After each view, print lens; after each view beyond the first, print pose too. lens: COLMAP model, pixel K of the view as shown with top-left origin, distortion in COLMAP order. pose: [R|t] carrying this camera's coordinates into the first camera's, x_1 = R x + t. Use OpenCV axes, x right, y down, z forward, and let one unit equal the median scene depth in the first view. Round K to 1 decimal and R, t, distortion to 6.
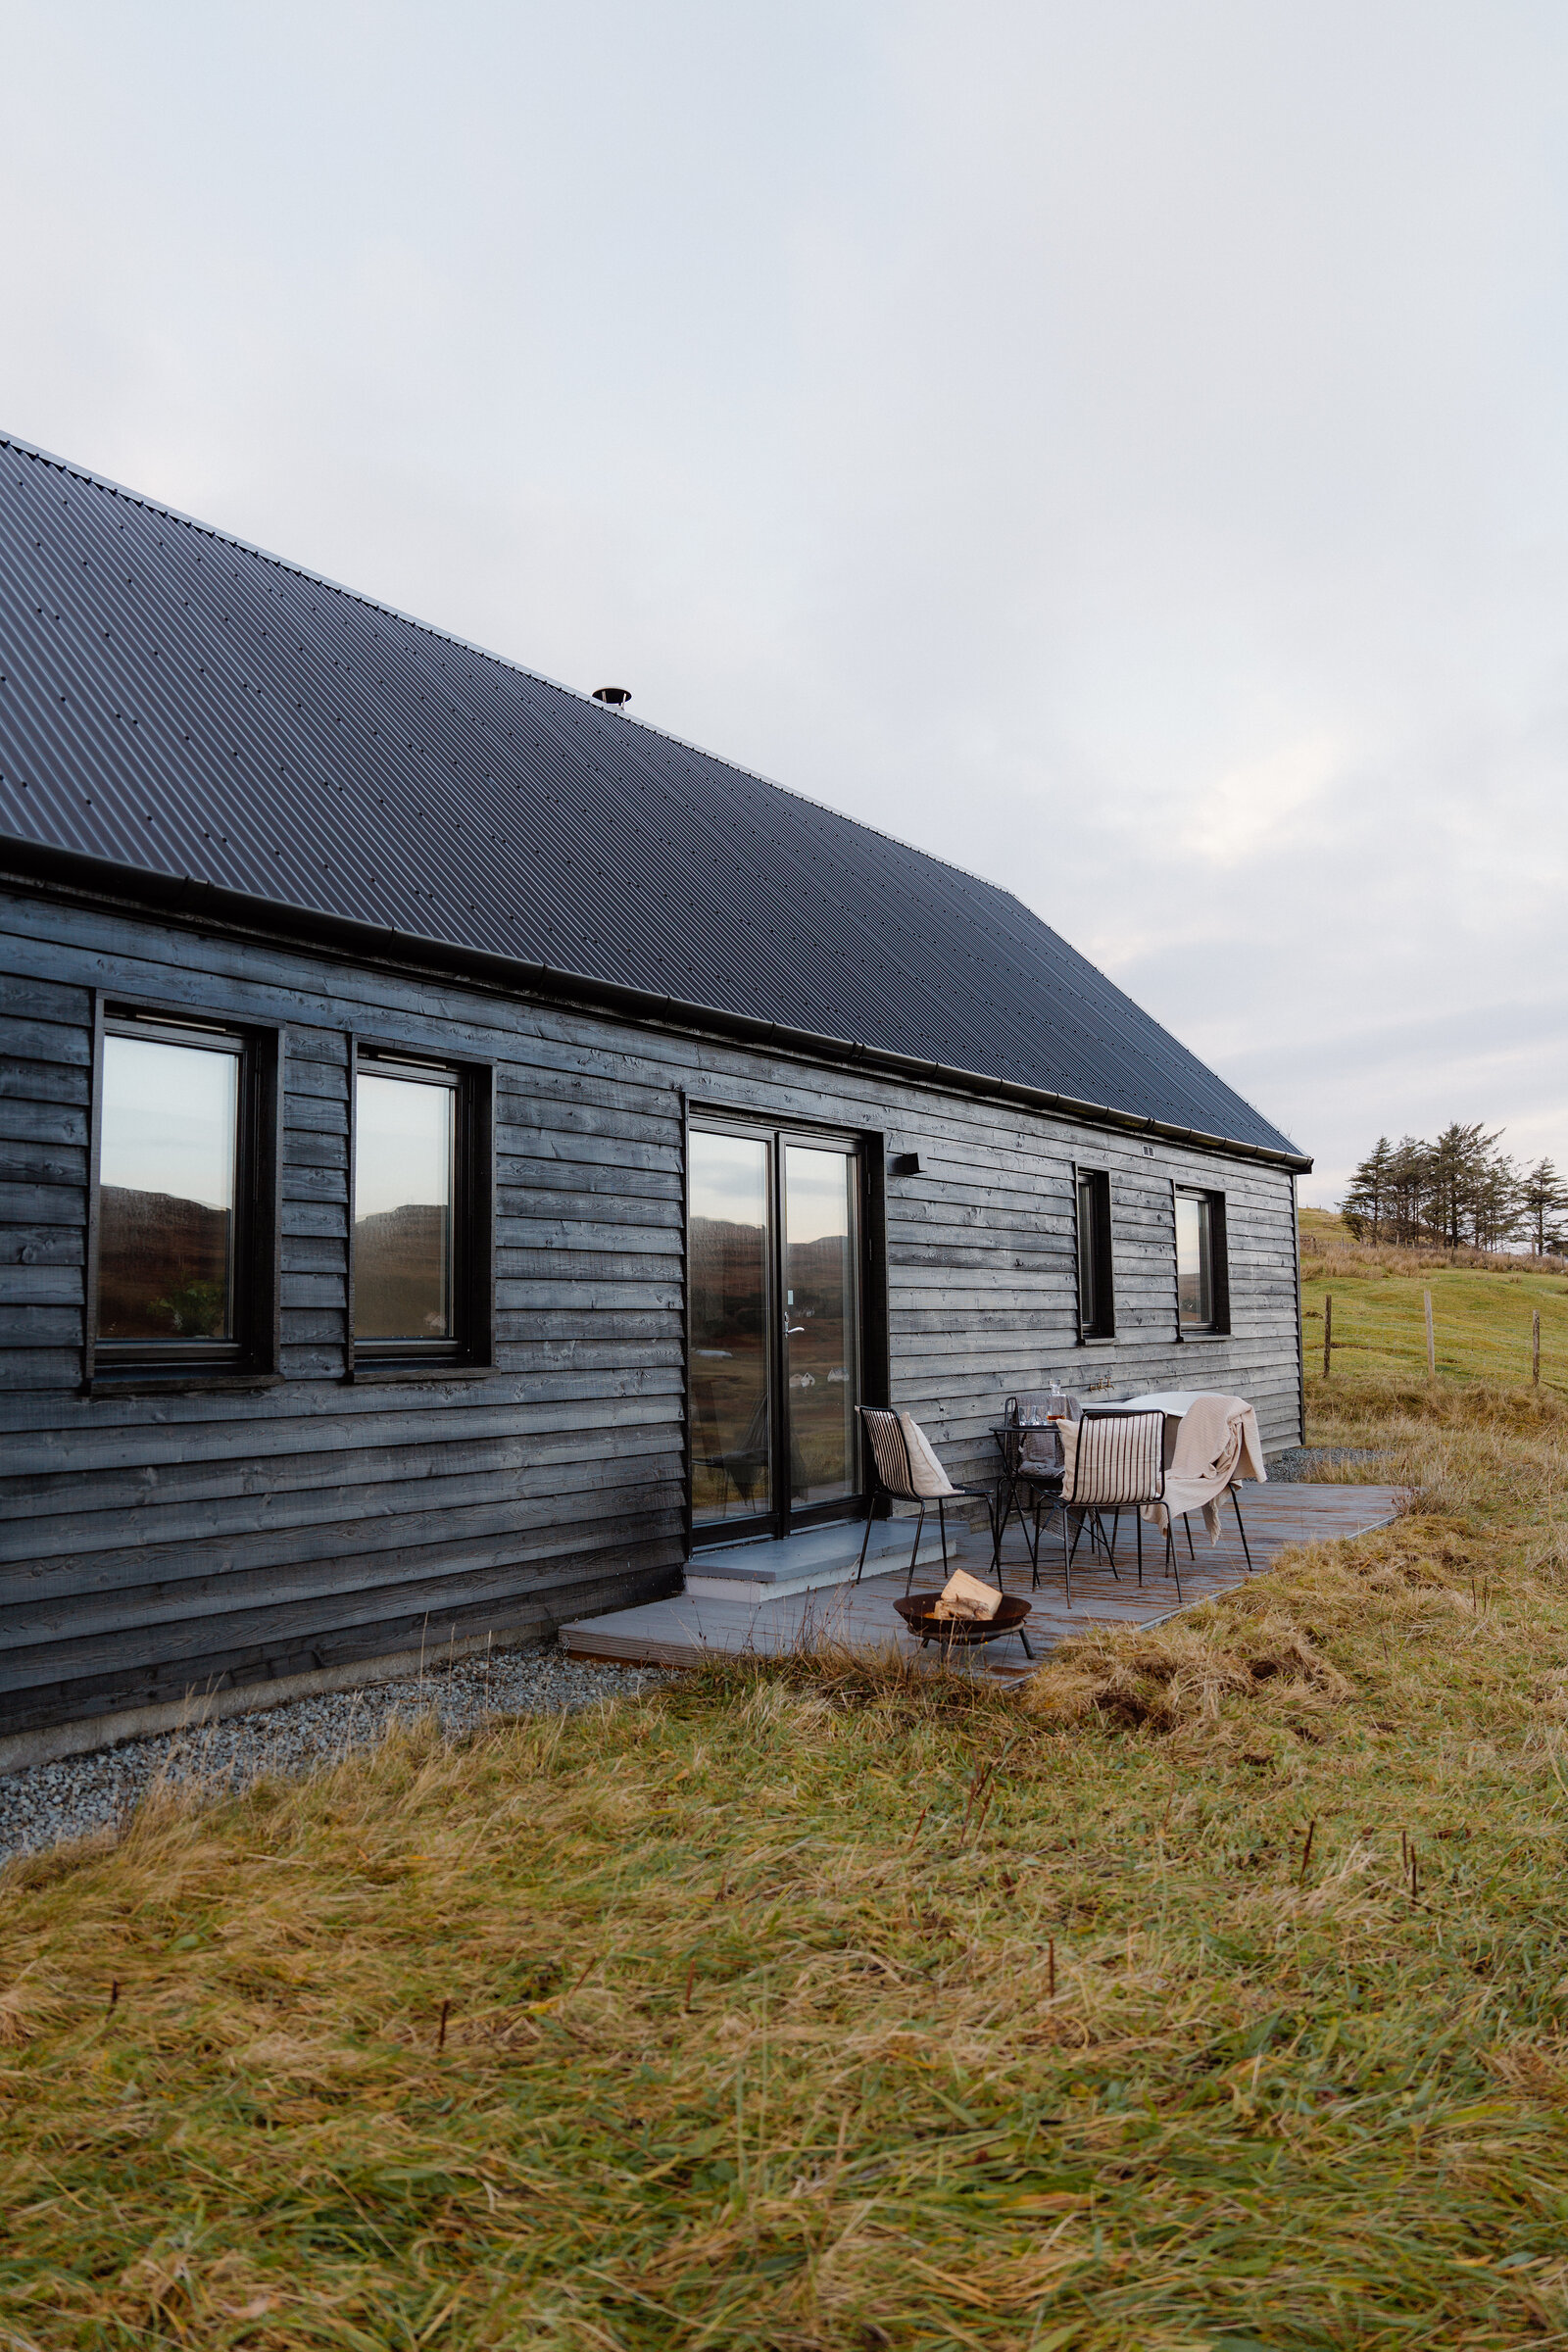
lens RADIAL K [[1815.0, 0, 705.9], [0, 1815.0, 1225.0], [0, 0, 1]] dist [-0.106269, 0.090986]
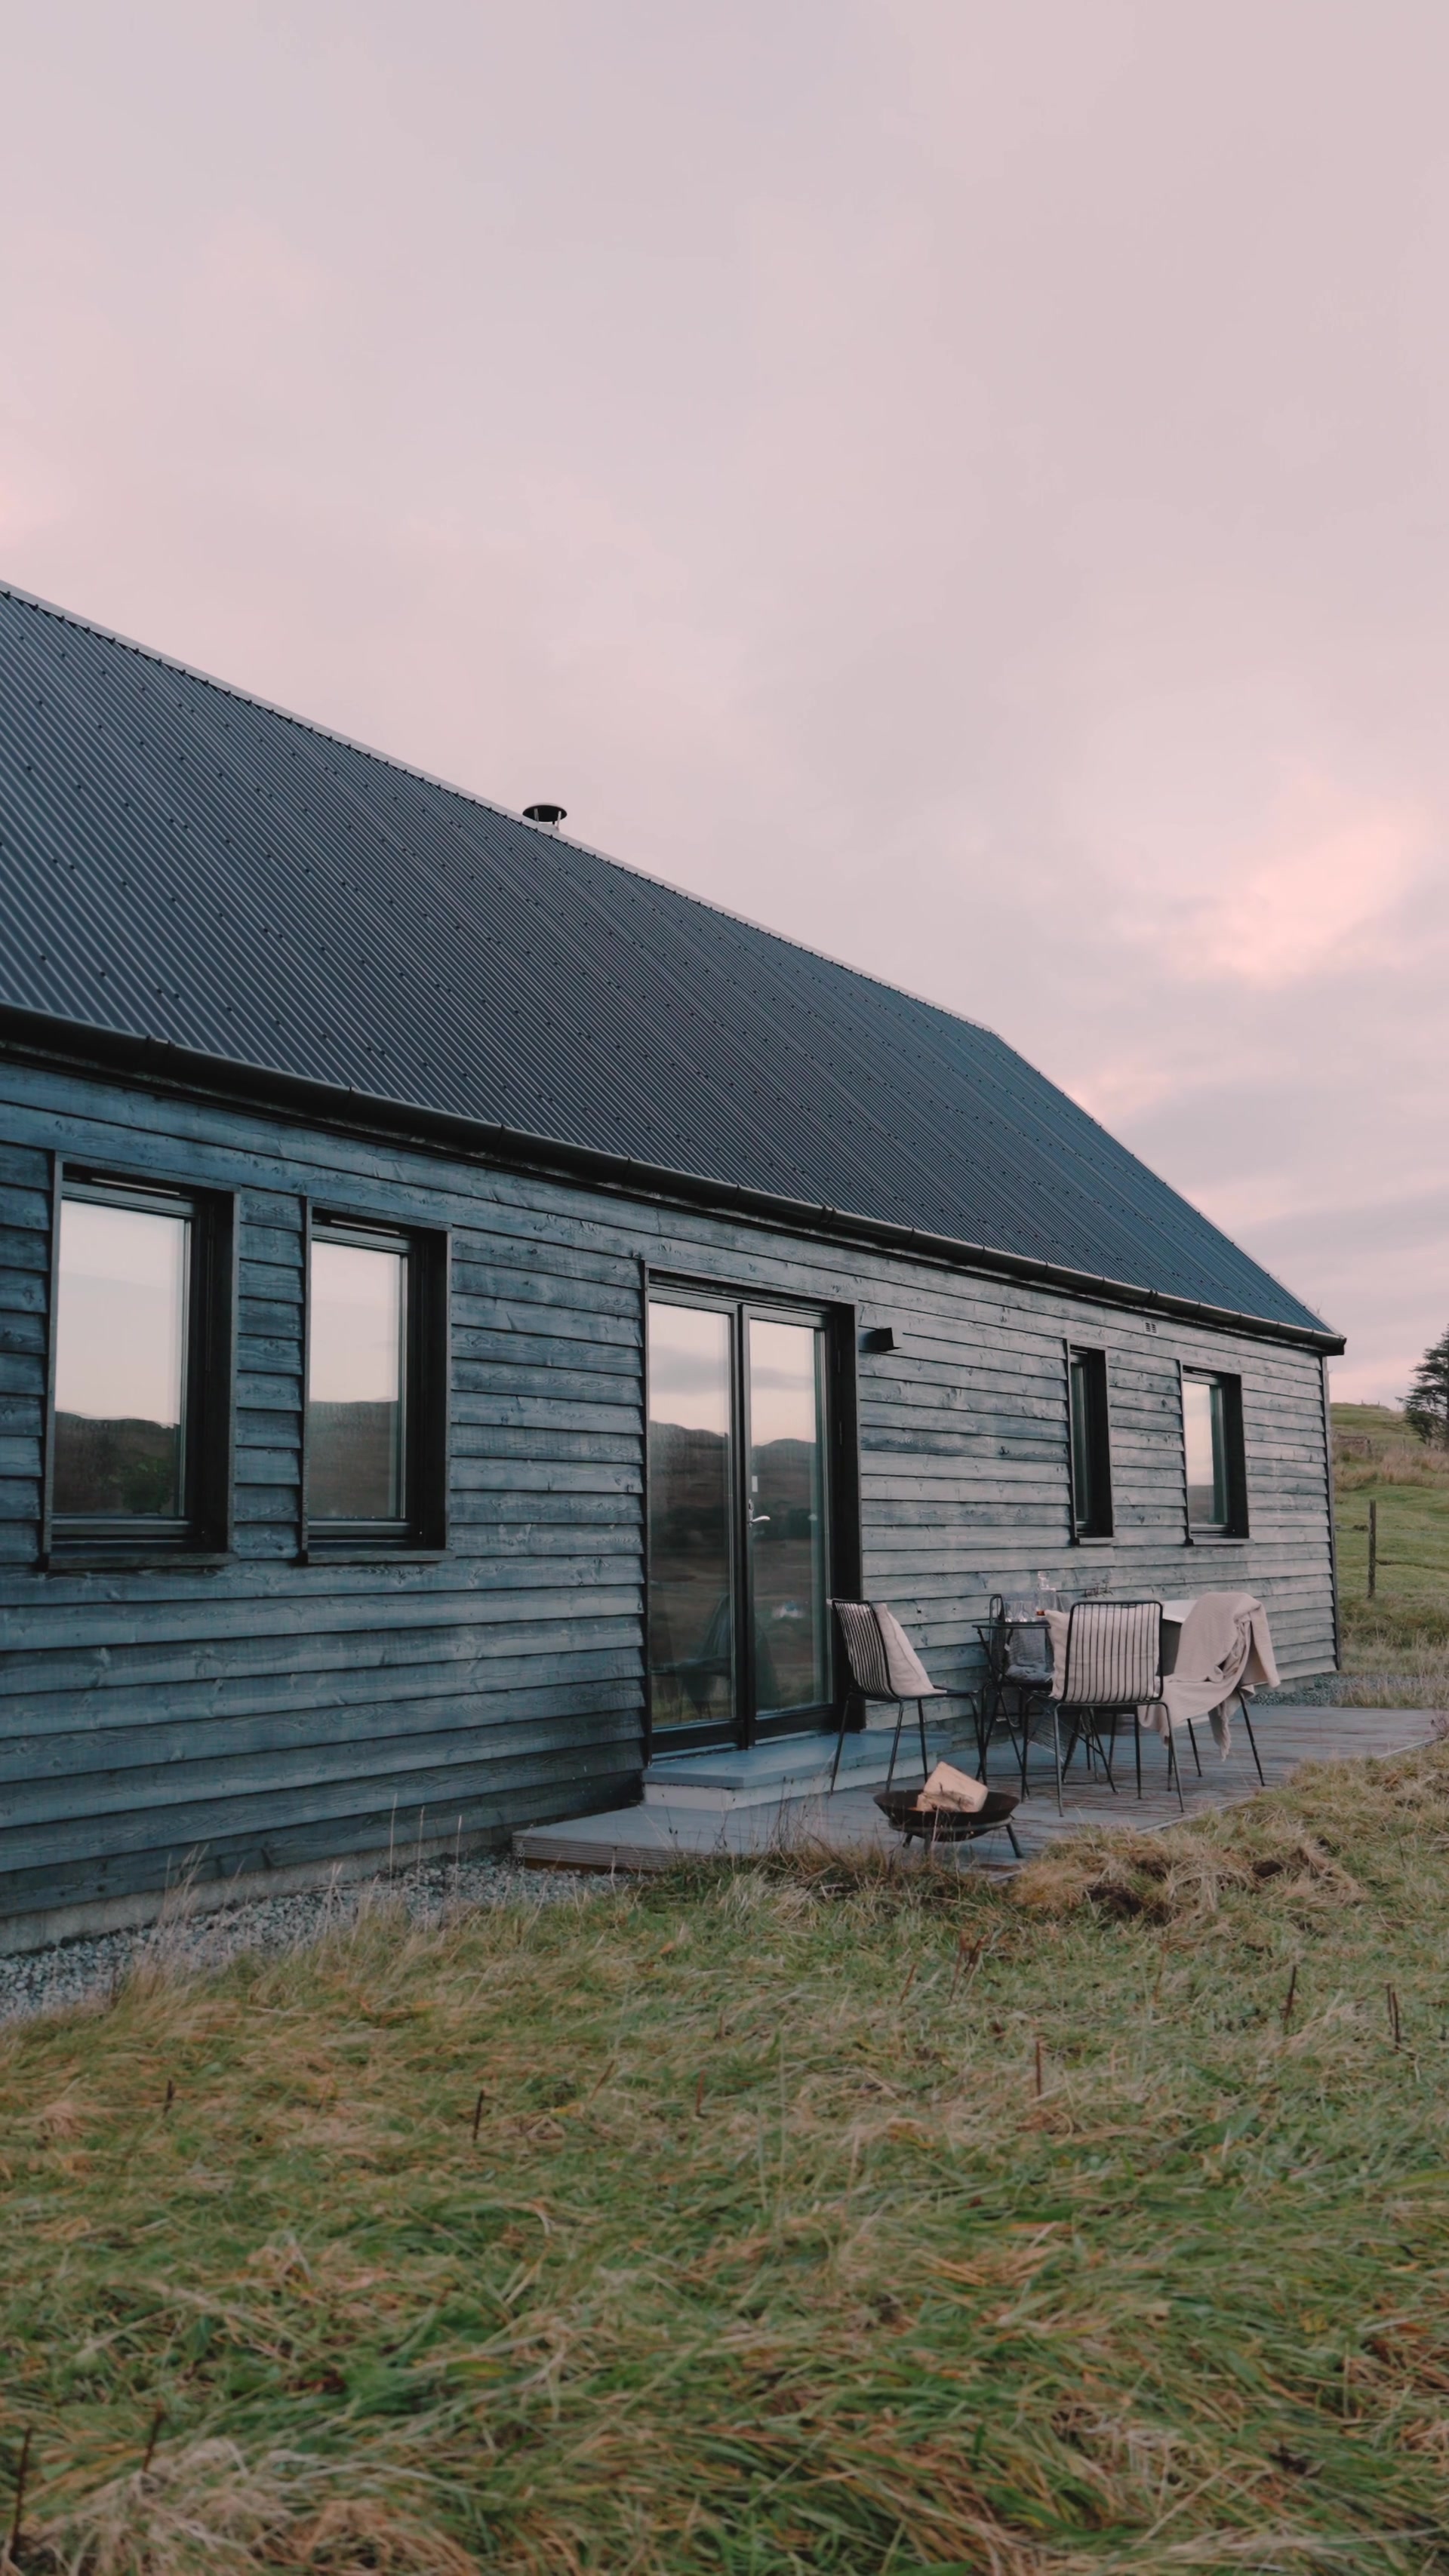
lens RADIAL K [[2235.1, 0, 652.9], [0, 2235.1, 1348.8], [0, 0, 1]] dist [-0.008235, -0.004984]
pose [[0.999891, 0.000354, 0.014766, -0.028451], [0.000158, 0.999399, -0.034653, 0.014148], [-0.014769, 0.034651, 0.999290, -0.173767]]
